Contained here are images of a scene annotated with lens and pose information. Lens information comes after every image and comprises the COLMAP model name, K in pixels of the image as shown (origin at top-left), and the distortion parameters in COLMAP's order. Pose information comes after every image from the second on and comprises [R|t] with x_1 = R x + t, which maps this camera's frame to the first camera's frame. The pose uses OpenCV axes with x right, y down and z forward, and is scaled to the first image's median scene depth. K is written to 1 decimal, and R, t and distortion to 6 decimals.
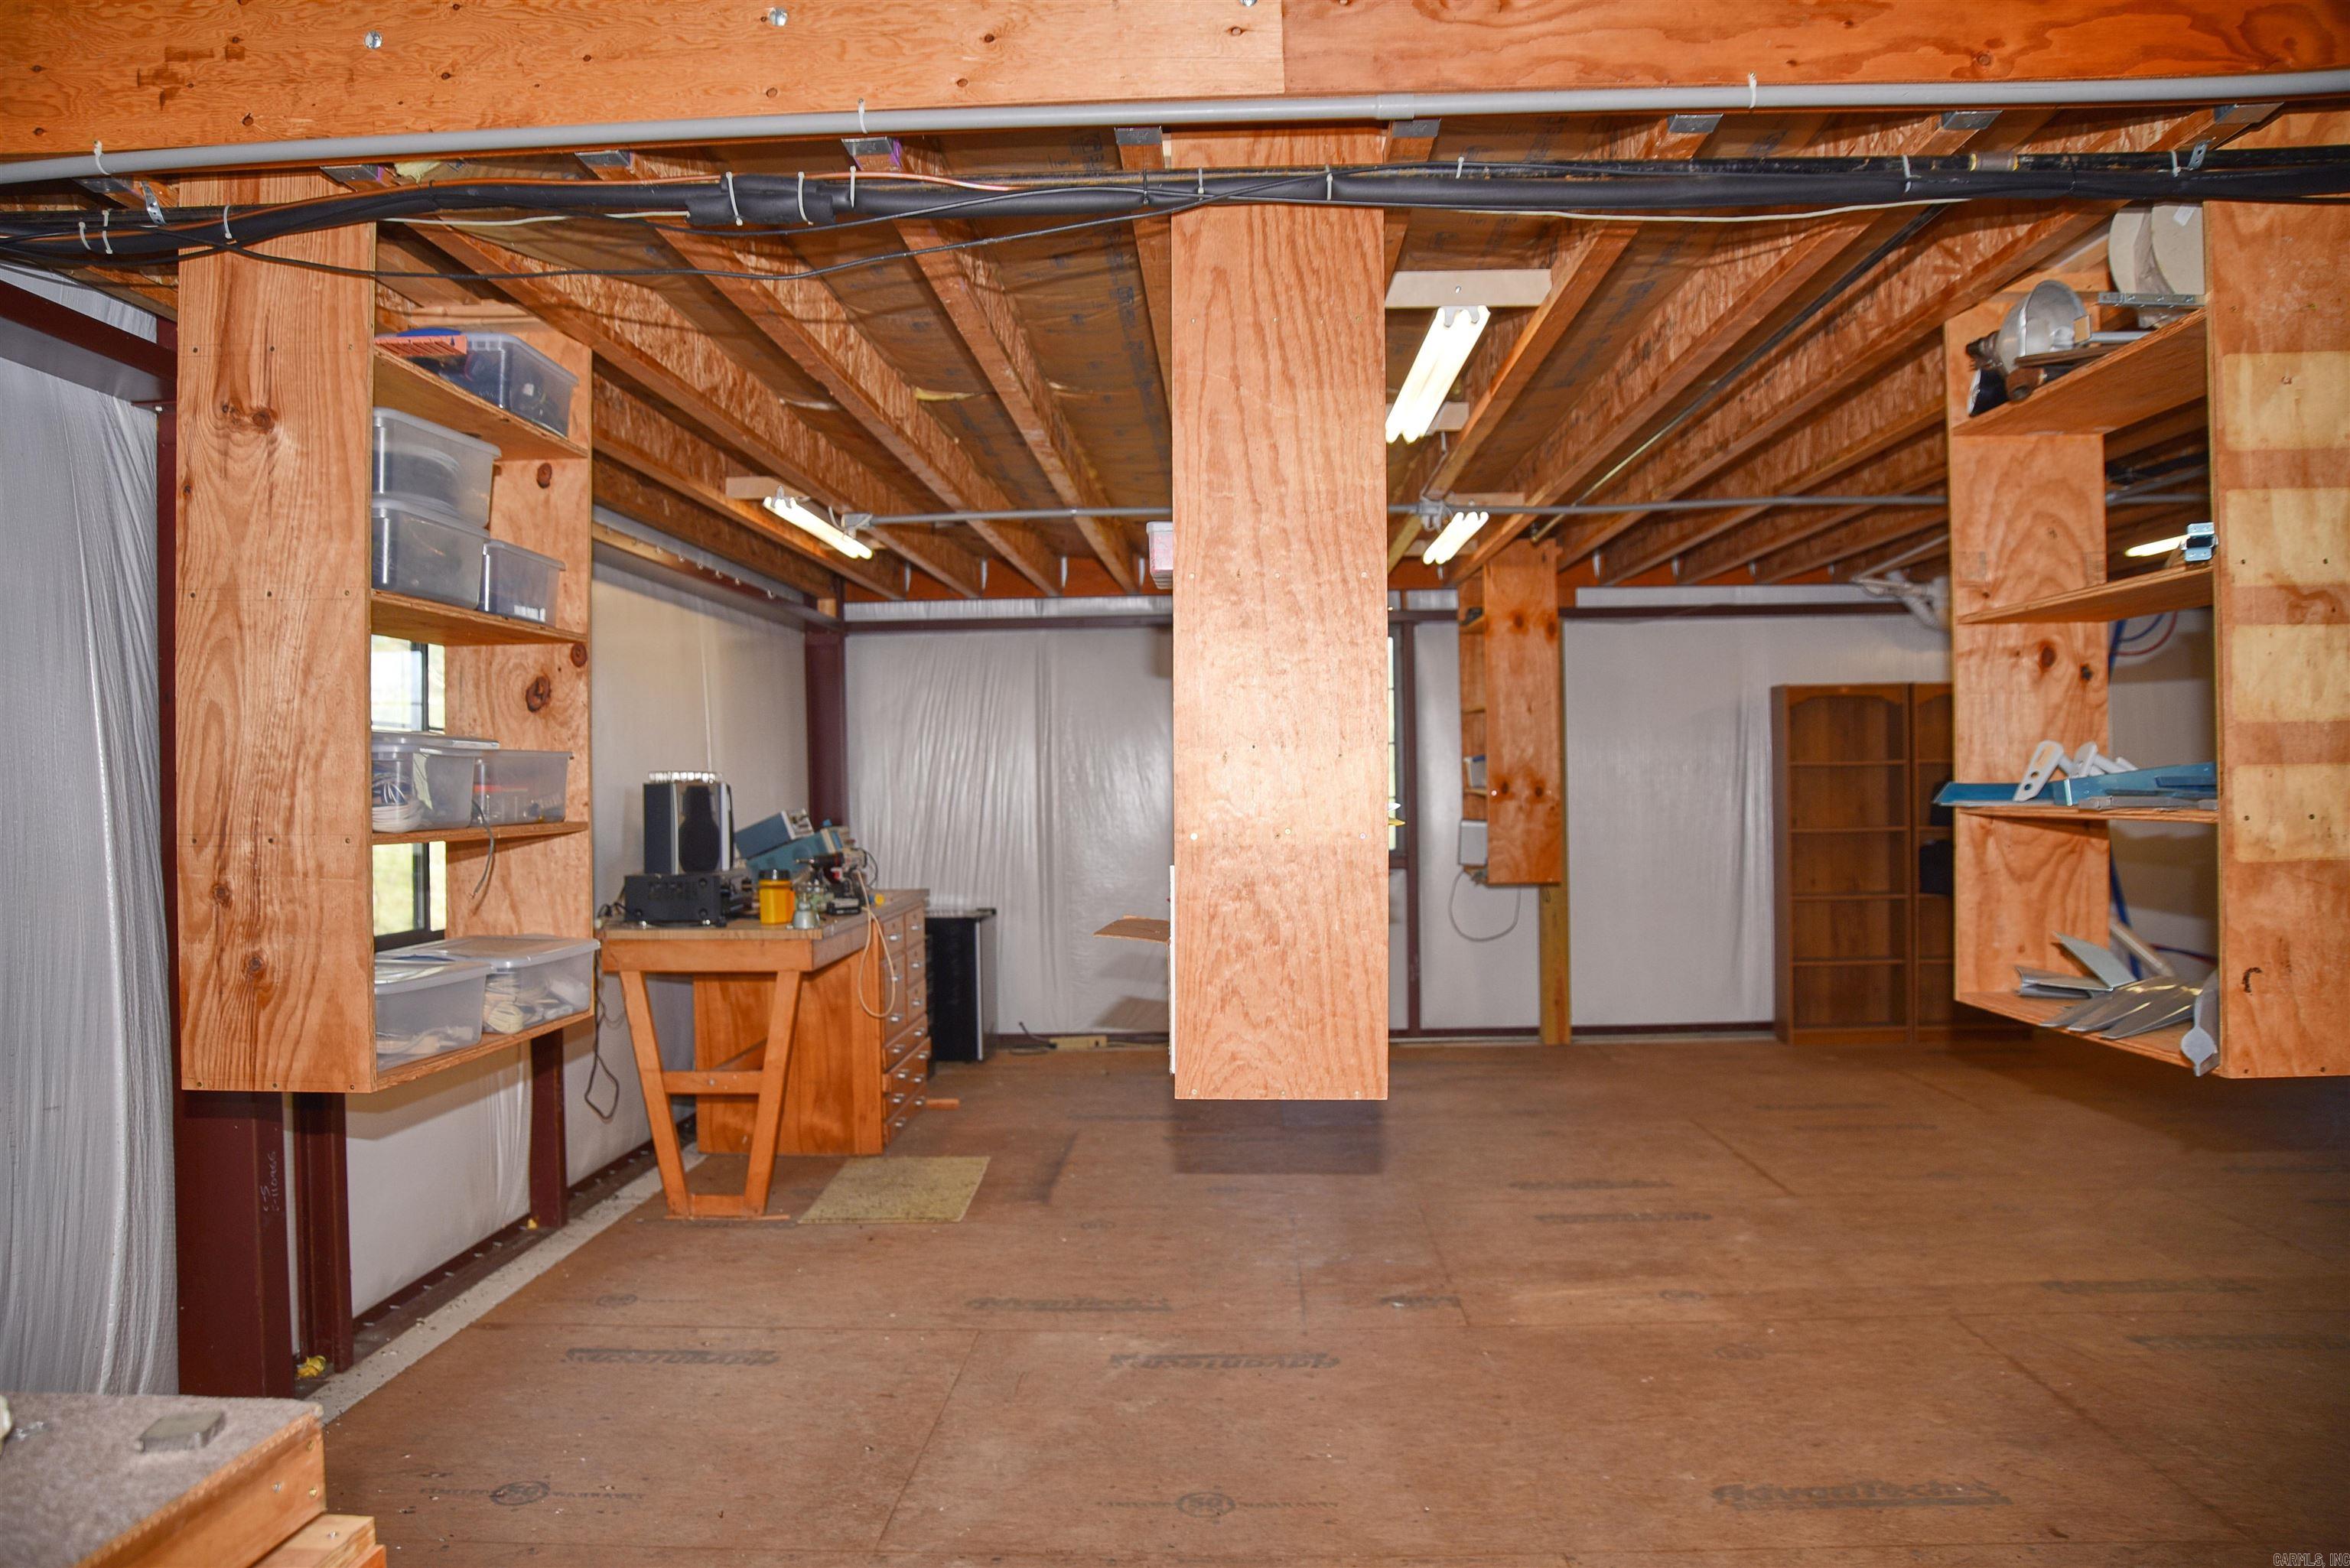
lens RADIAL K [[1626.9, 0, 1170.2], [0, 1626.9, 799.1], [0, 0, 1]] dist [-0.123897, 0.085416]
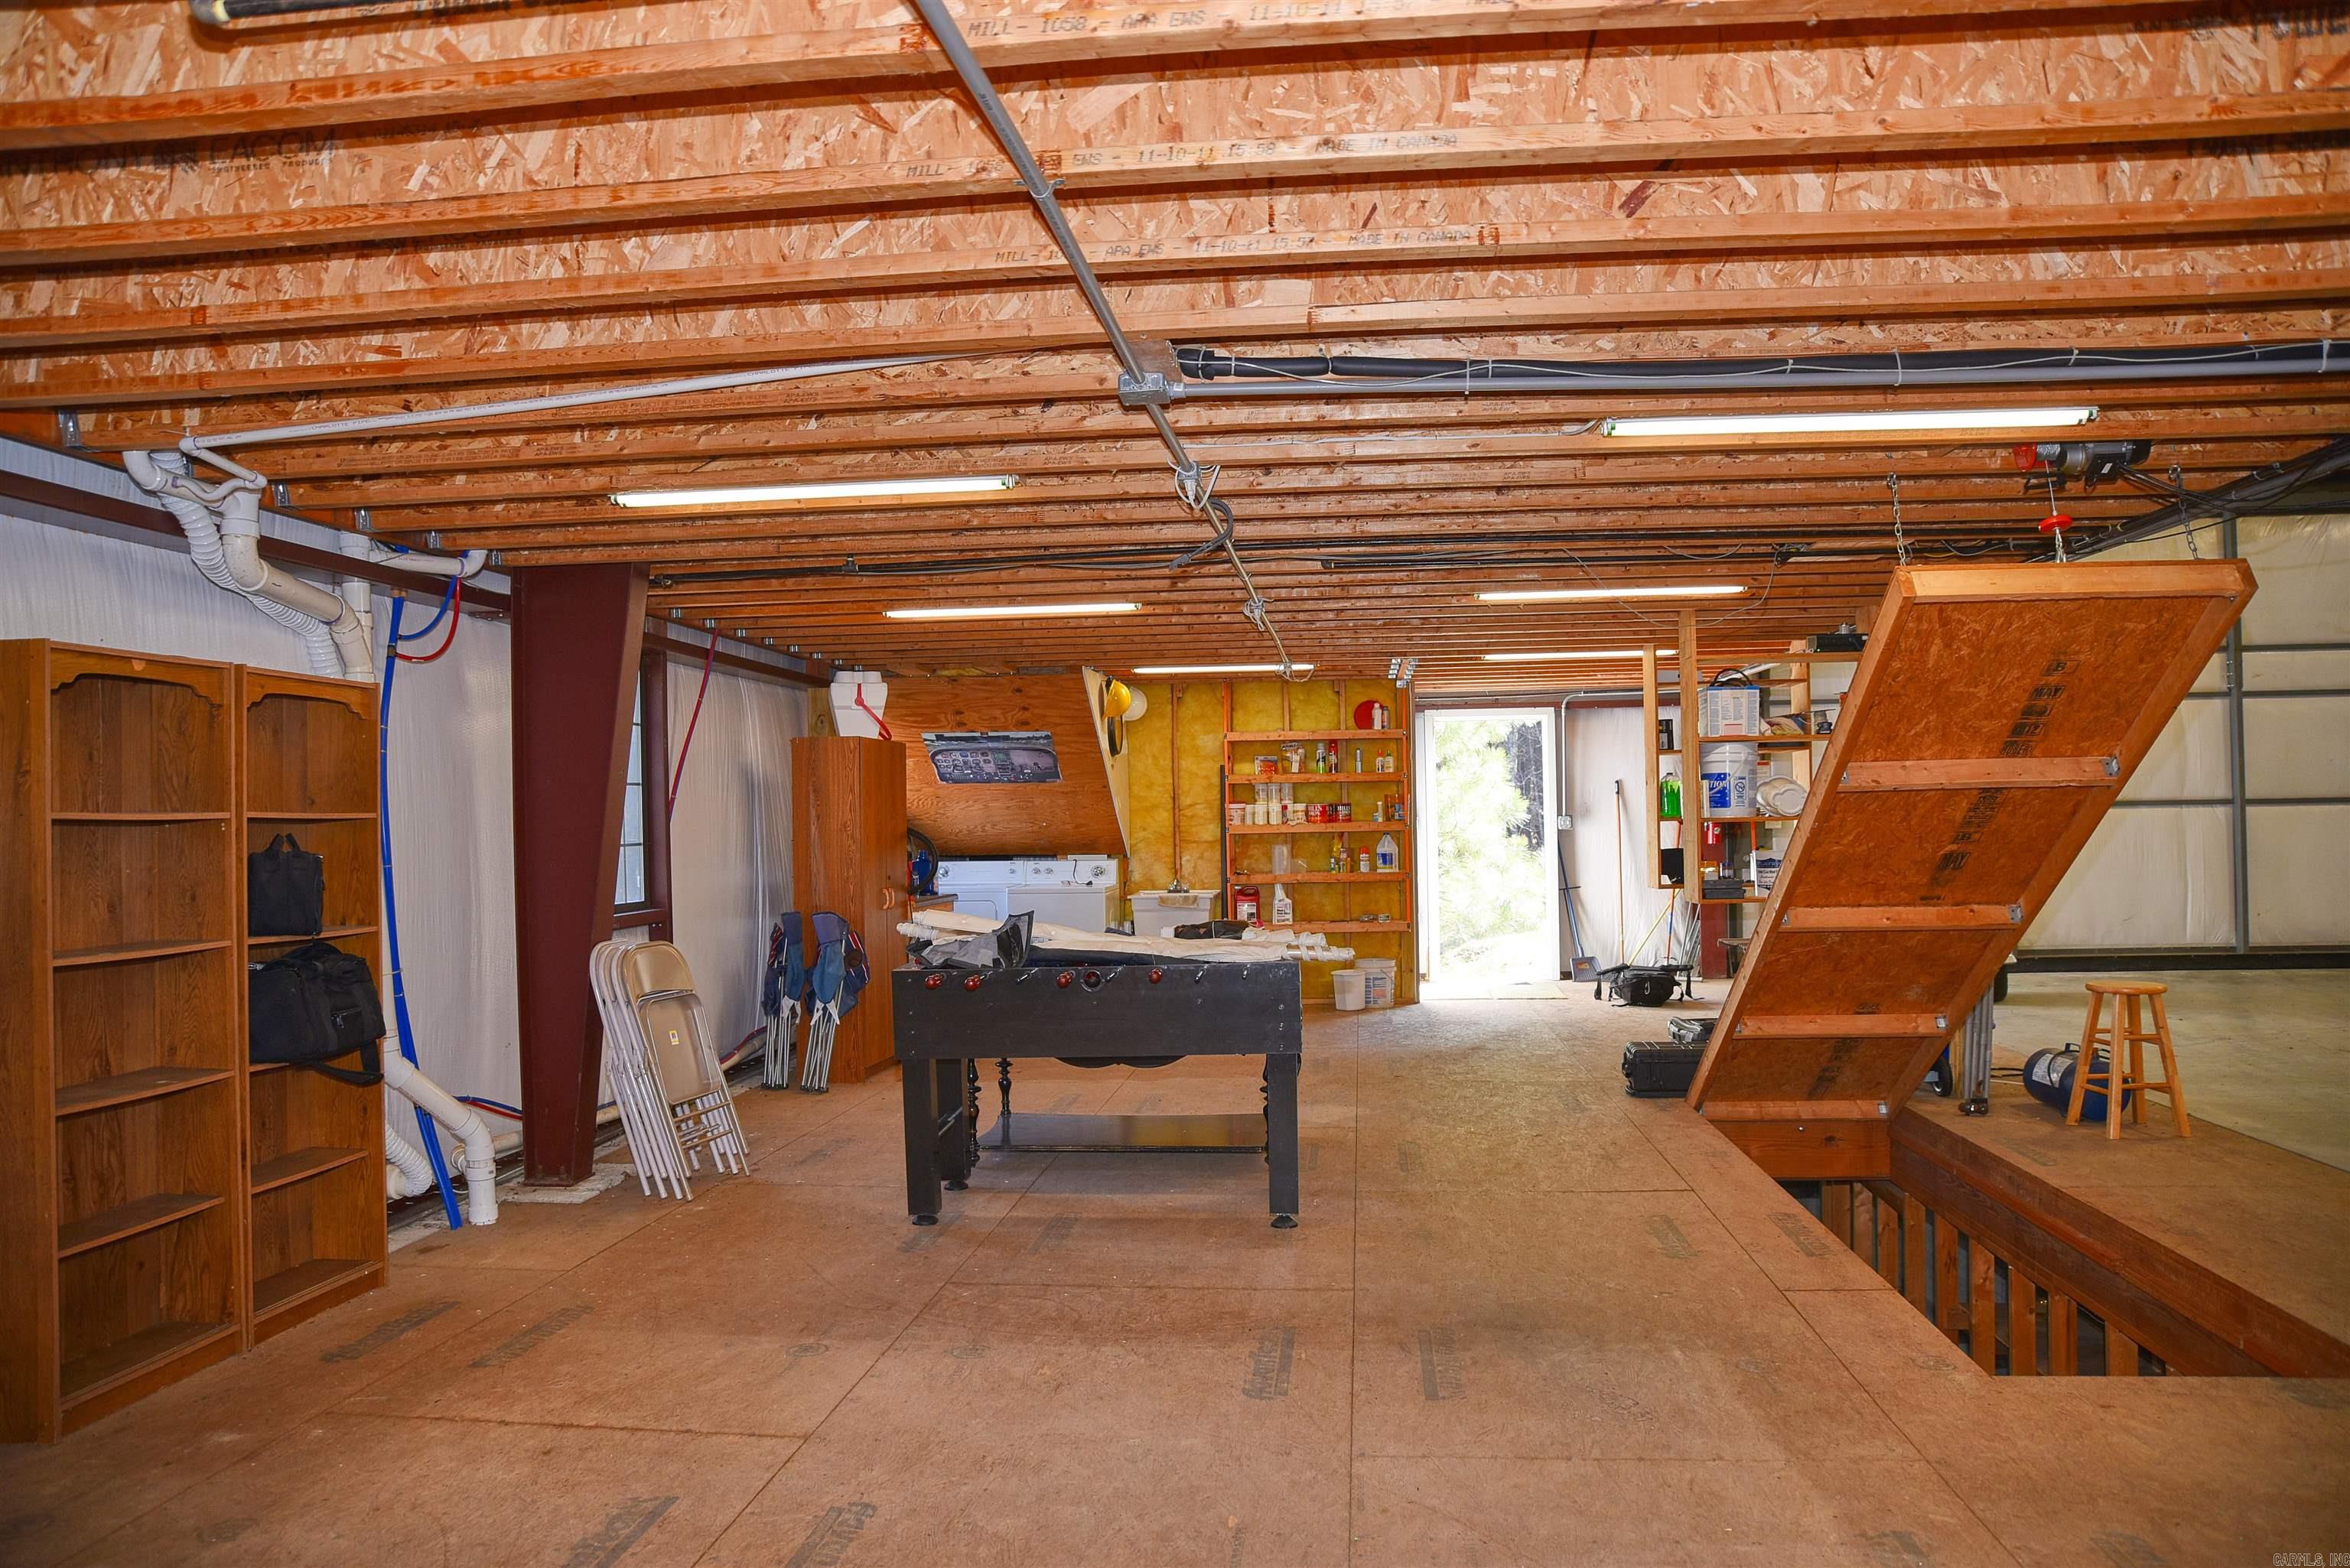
lens RADIAL K [[1626.9, 0, 1170.2], [0, 1626.9, 799.1], [0, 0, 1]] dist [-0.123897, 0.085416]
pose [[0.074504, 0.030297, 0.996760, -0.029024], [0.023295, 0.999213, -0.032113, -0.005033], [-0.996949, 0.025612, 0.073739, 0.638660]]
